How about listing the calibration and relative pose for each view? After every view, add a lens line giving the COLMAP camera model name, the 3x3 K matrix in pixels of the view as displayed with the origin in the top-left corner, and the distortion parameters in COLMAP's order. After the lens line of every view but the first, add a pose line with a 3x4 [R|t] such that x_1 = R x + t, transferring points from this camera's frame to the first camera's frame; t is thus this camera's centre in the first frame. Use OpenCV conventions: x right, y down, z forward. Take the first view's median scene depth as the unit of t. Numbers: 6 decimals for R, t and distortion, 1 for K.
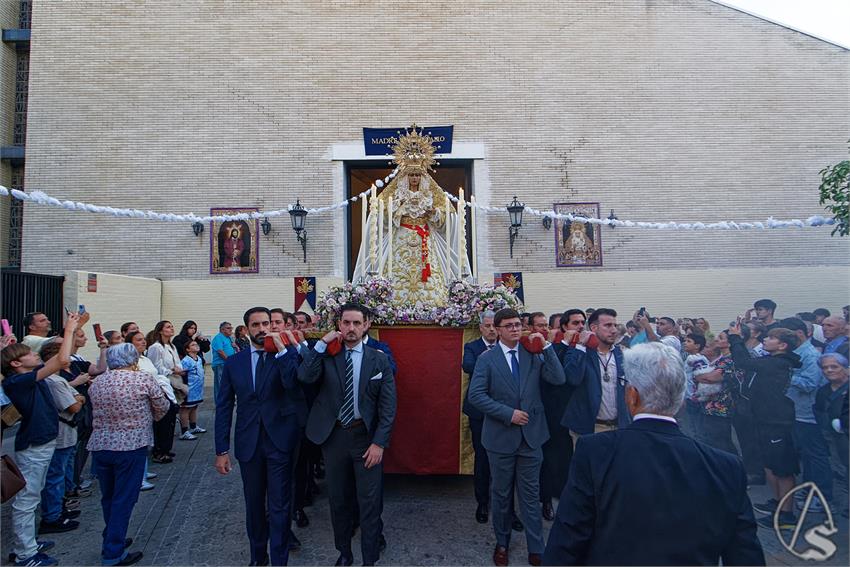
lens RADIAL K [[404.2, 0, 425.0], [0, 404.2, 283.5], [0, 0, 1]] dist [0.000383, -0.000001]
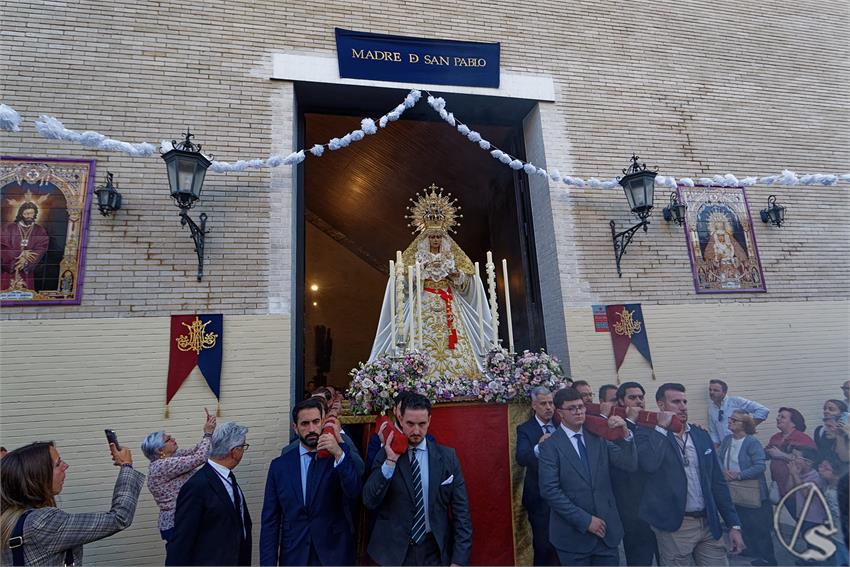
lens RADIAL K [[325.3, 0, 433.2], [0, 325.3, 281.9], [0, 0, 1]] dist [-0.001708, -0.000229]
pose [[0.998497, -0.043913, -0.032805, -0.021057], [0.034821, 0.970371, -0.239099, 0.038483], [0.042333, 0.237597, 0.970441, 0.572575]]
